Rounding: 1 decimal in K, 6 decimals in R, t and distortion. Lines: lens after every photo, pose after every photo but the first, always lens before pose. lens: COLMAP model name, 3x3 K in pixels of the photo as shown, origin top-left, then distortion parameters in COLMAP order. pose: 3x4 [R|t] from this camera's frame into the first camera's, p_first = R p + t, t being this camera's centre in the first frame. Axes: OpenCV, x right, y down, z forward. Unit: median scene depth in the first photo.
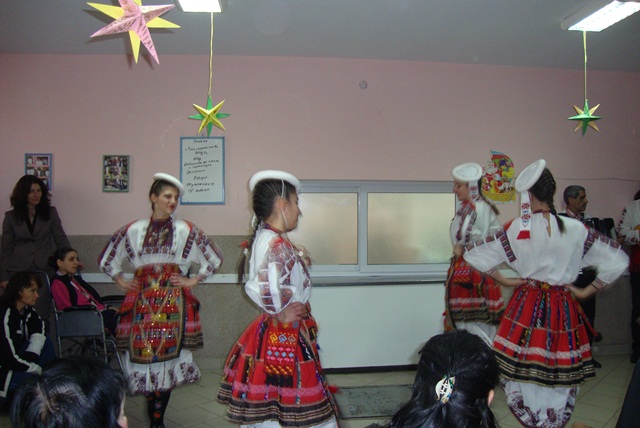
lens RADIAL K [[606.9, 0, 320.0], [0, 606.9, 214.0], [0, 0, 1]] dist [-0.001154, 0.013317]
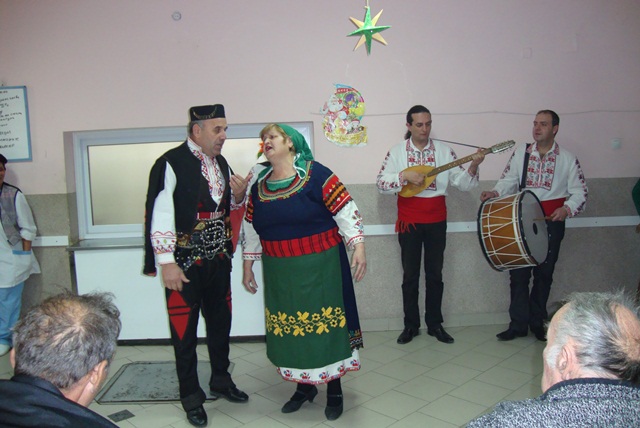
lens RADIAL K [[606.9, 0, 320.0], [0, 606.9, 214.0], [0, 0, 1]] dist [-0.001154, 0.013317]
pose [[0.981181, -0.022538, -0.191772, 0.446323], [0.035428, 0.997317, 0.064053, 0.021017], [0.189814, -0.069642, 0.979347, 0.184840]]
